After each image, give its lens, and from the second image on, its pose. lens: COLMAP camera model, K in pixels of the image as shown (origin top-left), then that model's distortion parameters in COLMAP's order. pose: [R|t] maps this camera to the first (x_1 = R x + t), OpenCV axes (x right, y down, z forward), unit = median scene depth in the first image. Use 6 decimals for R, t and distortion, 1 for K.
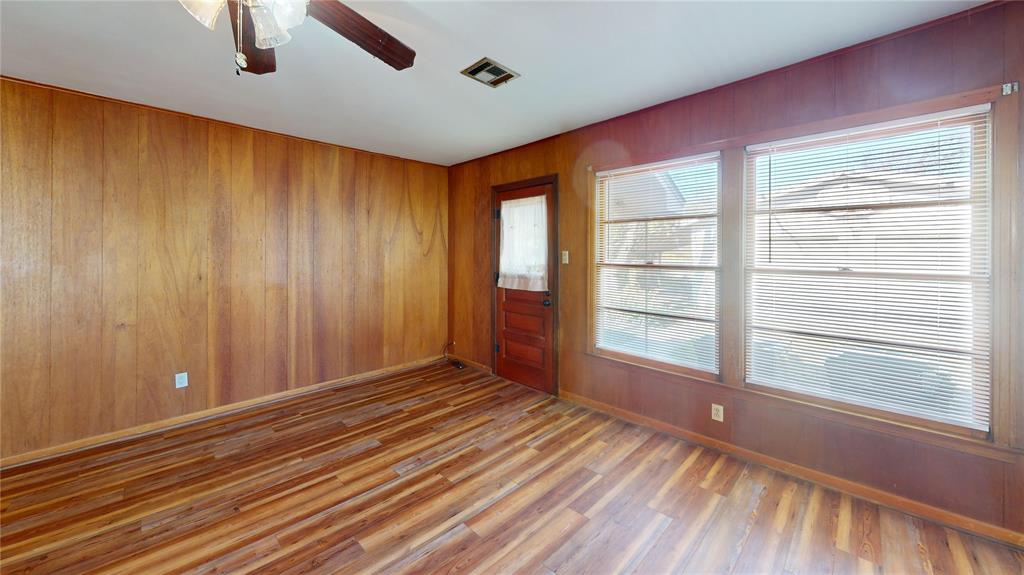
lens RADIAL K [[379.0, 0, 495.8], [0, 379.0, 310.5], [0, 0, 1]] dist [-0.000106, 0.000014]
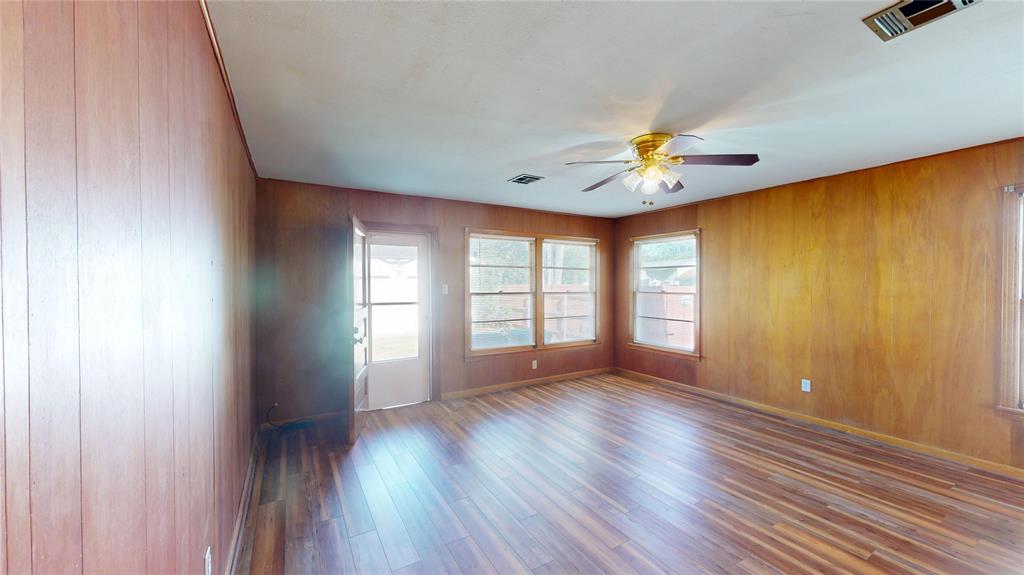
lens RADIAL K [[376.5, 0, 512.0], [0, 376.5, 287.5], [0, 0, 1]] dist [0.001025, 0.000053]
pose [[0.243028, -0.009617, 0.969972, -1.191344], [0.152020, 0.987972, -0.028293, -0.081304], [-0.958033, 0.154331, 0.241567, 0.502407]]
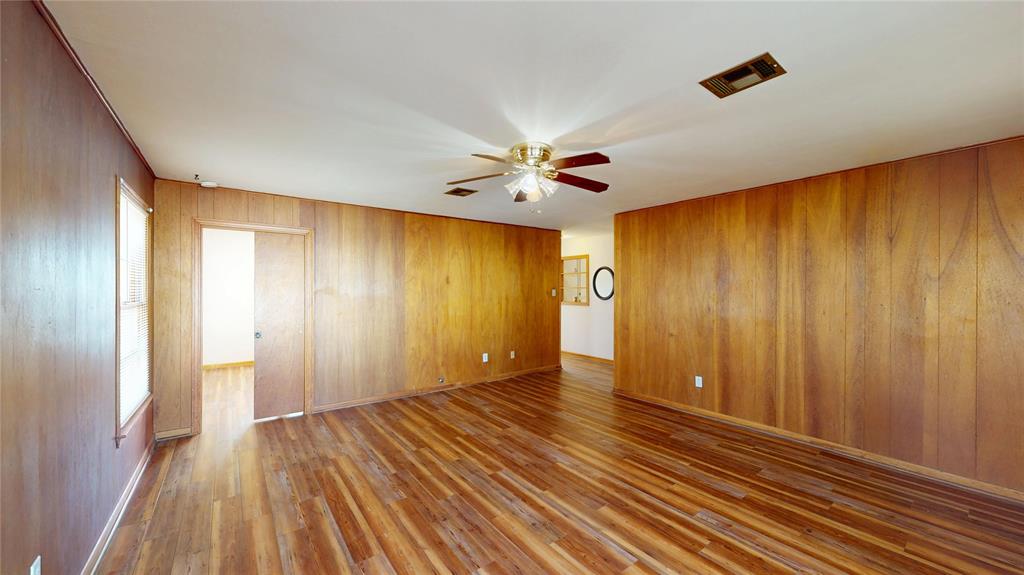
lens RADIAL K [[382.8, 0, 512.0], [0, 382.8, 287.5], [0, 0, 1]] dist [0.000632, 0.000165]
pose [[-0.134057, 0.002585, -0.990970, 0.660073], [-0.153961, 0.987800, 0.023404, -0.085387], [0.978941, 0.155708, -0.132023, 0.477181]]
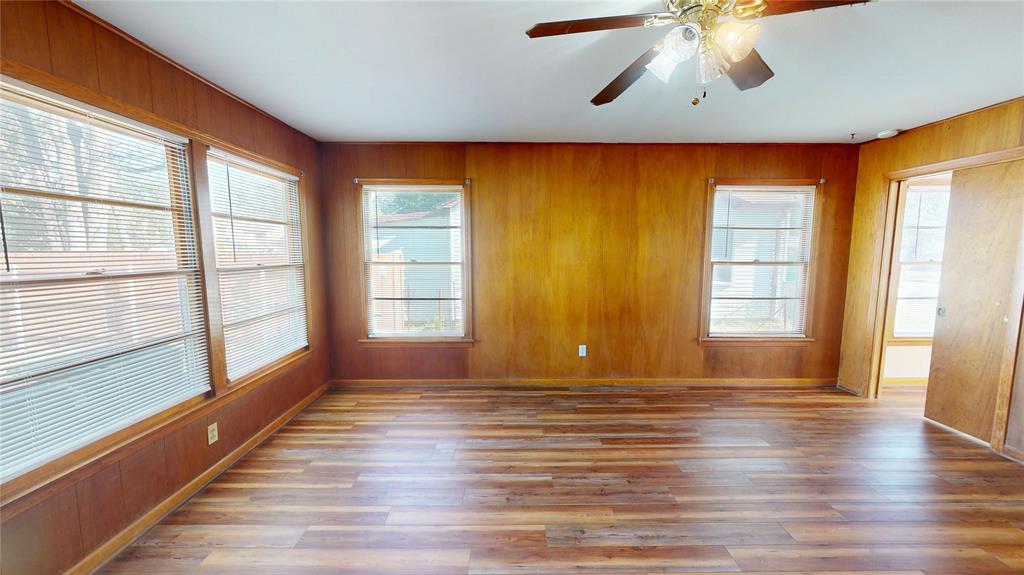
lens RADIAL K [[376.5, 0, 512.0], [0, 376.5, 287.5], [0, 0, 1]] dist [0.001025, 0.000053]
pose [[-0.714382, -0.070458, 0.696200, -0.435050], [0.108836, 0.971623, 0.210010, -0.149419], [-0.691240, 0.225799, -0.686441, 0.917502]]
